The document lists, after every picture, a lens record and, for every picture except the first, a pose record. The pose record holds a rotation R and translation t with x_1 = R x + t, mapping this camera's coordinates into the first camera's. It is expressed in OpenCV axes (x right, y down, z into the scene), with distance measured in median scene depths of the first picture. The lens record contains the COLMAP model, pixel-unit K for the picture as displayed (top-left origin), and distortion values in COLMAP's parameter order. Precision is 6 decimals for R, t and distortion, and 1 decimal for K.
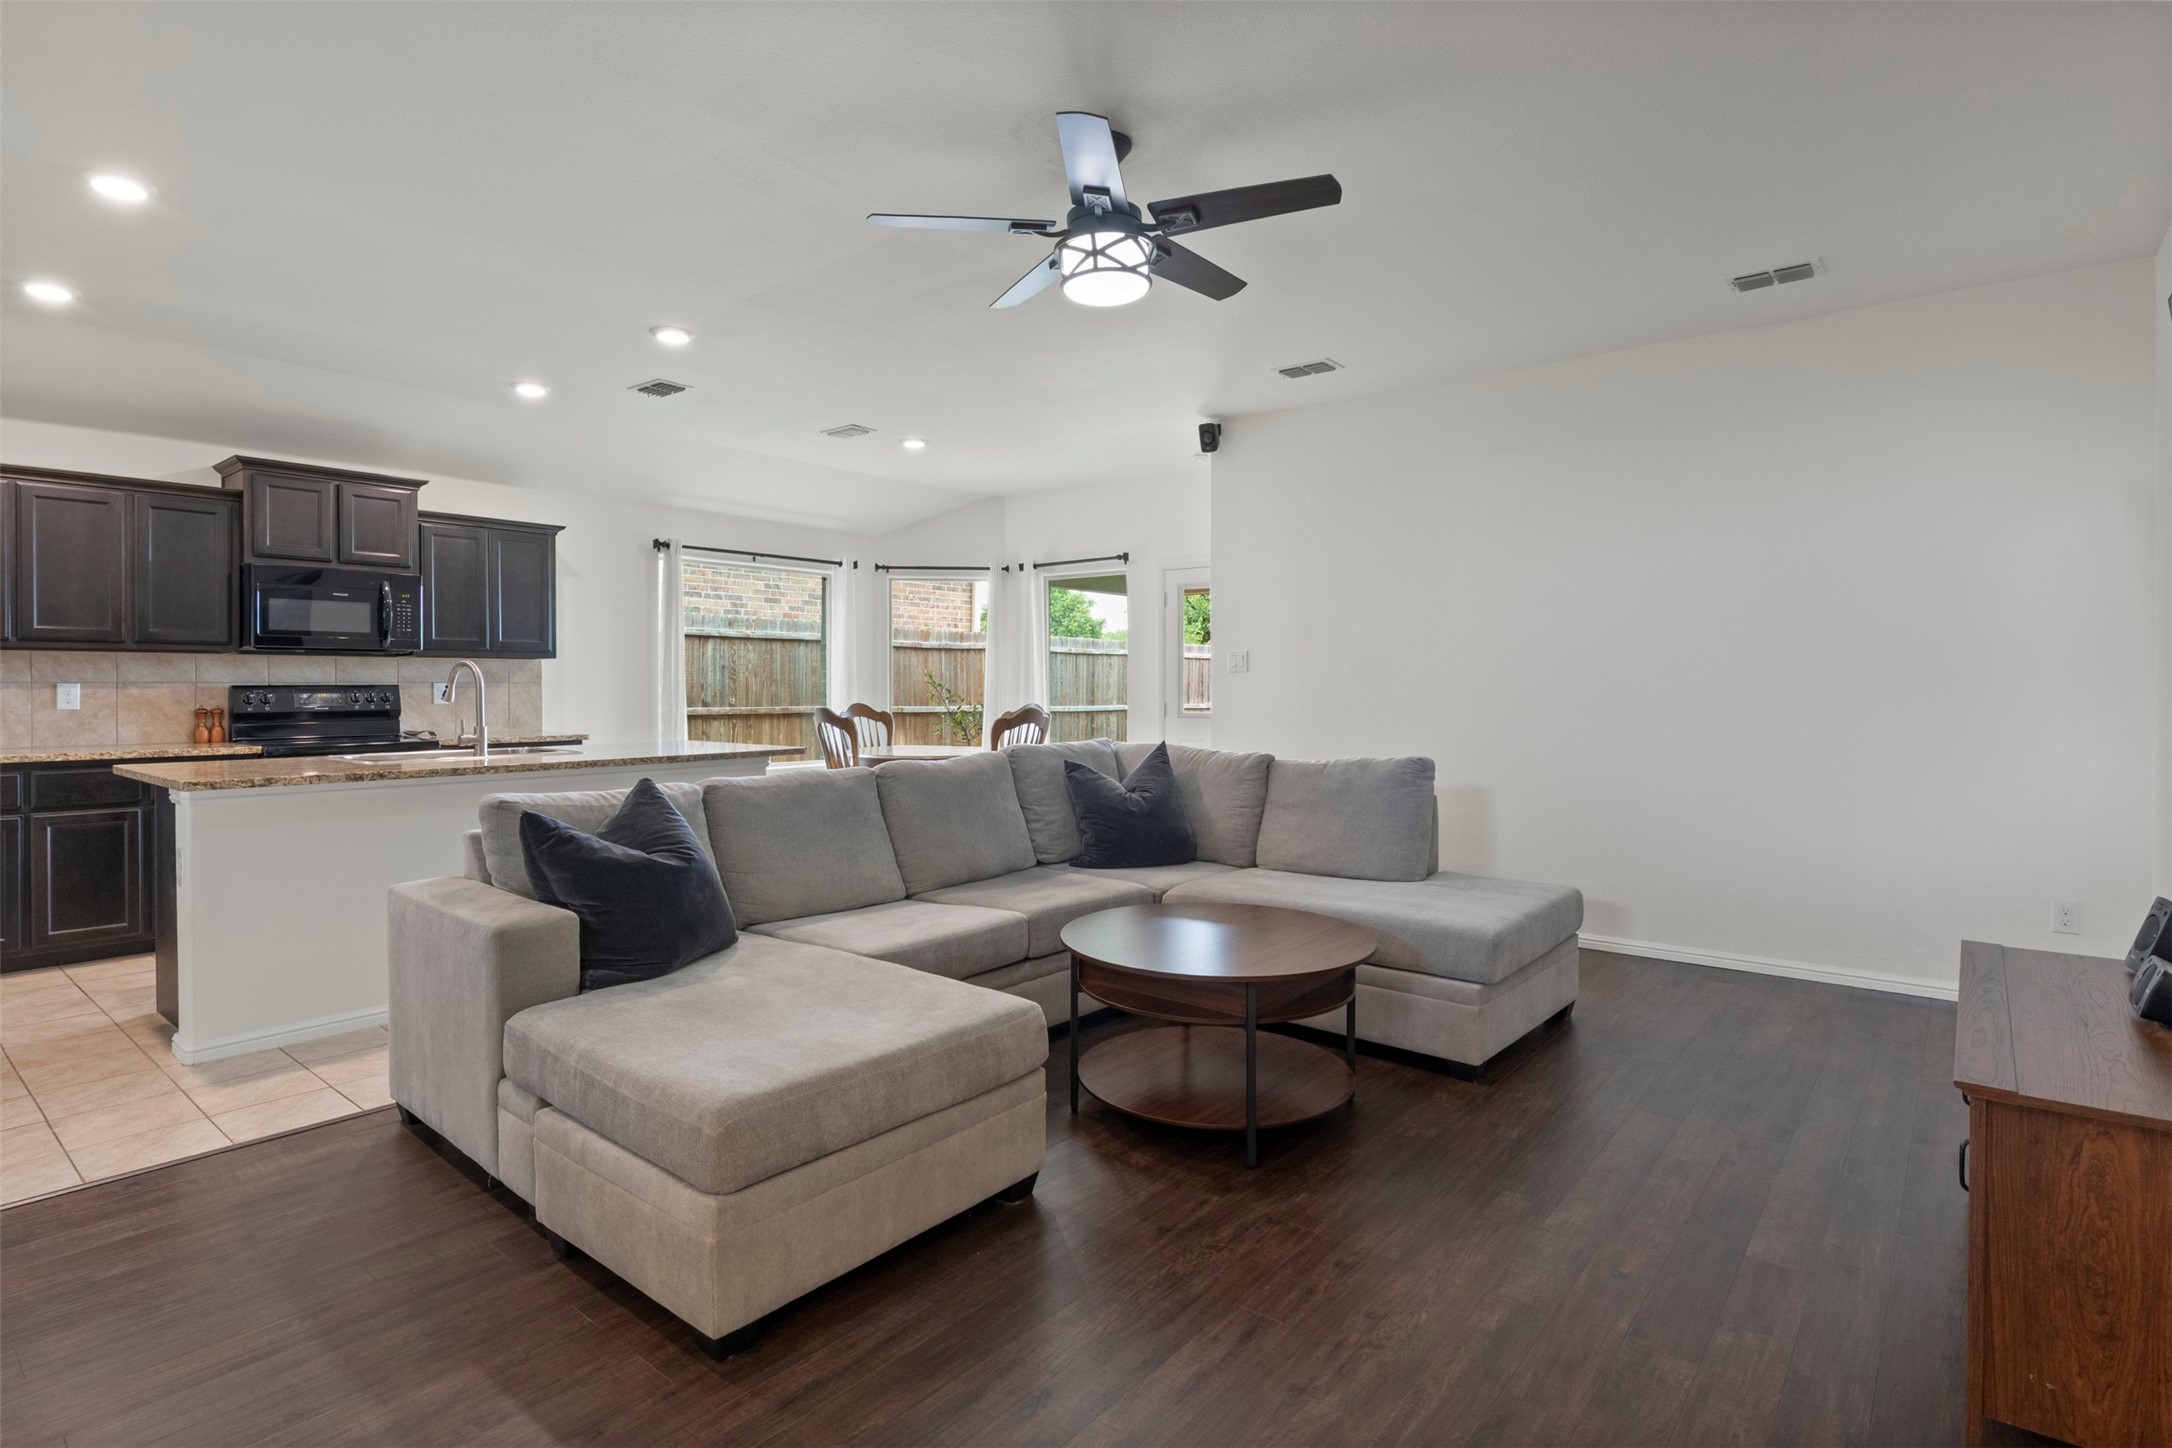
lens RADIAL K [[1071.1, 0, 1071.0], [0, 1071.1, 689.7], [0, 0, 1]] dist [-0.002467, -0.001503]
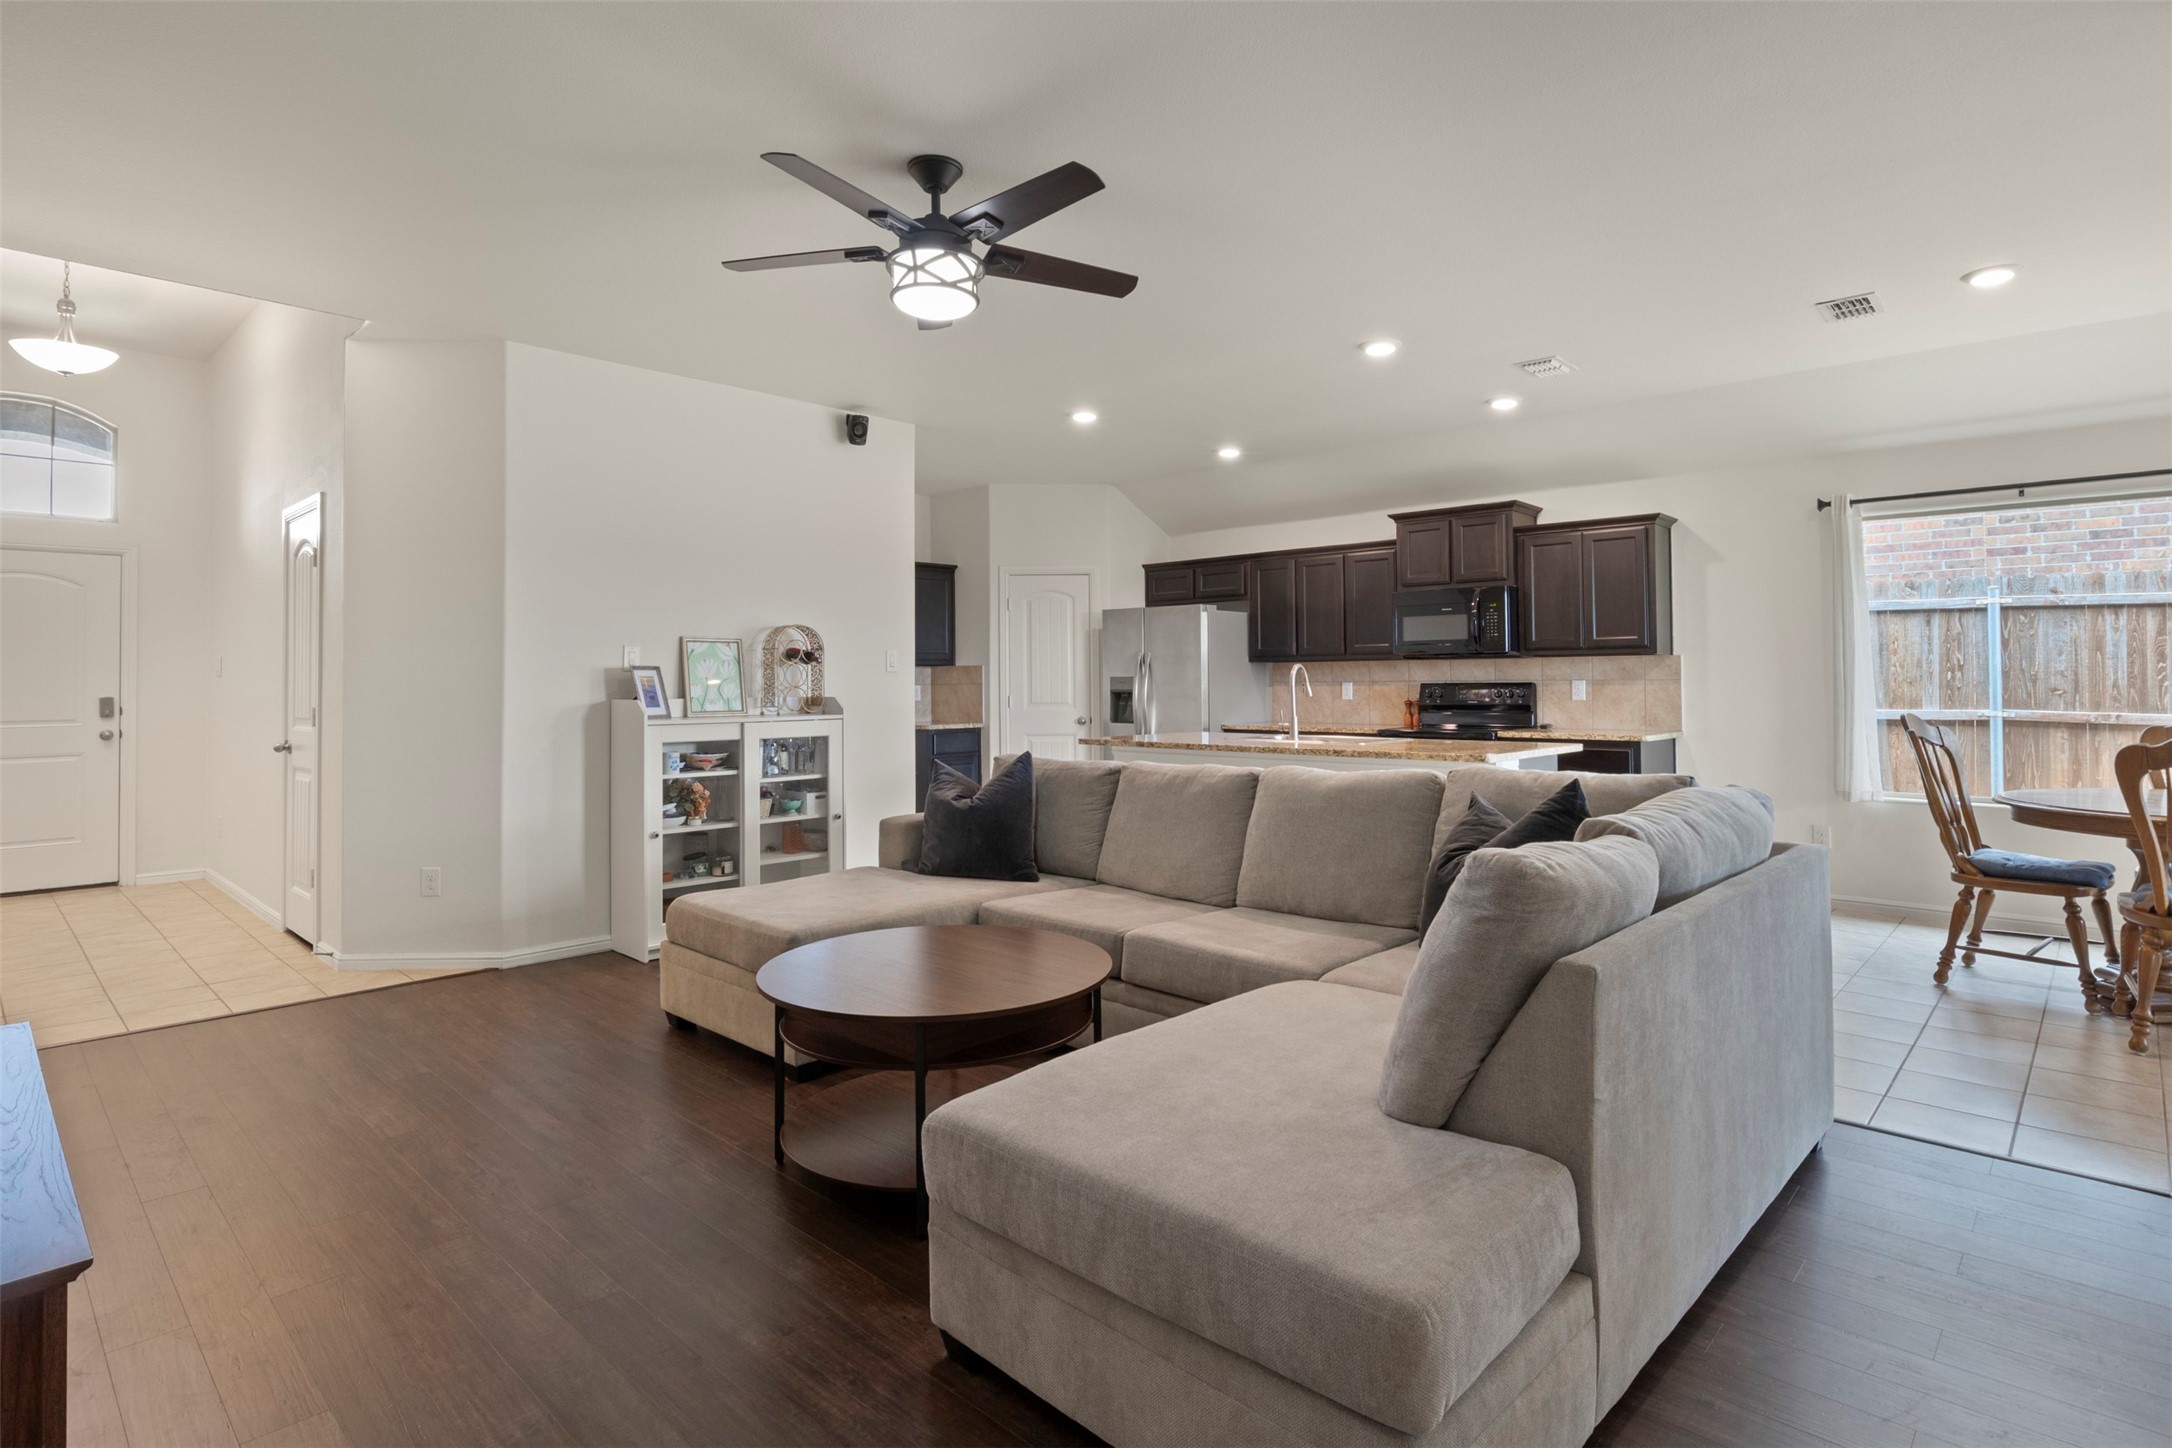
lens RADIAL K [[1117.5, 0, 1080.5], [0, 1117.5, 657.5], [0, 0, 1]] dist [-0.002171, -0.000050]
pose [[-0.058209, -0.022179, -0.998058, 0.646955], [0.001036, 0.999751, -0.022277, -0.005916], [0.998304, -0.002330, -0.058171, 0.668898]]
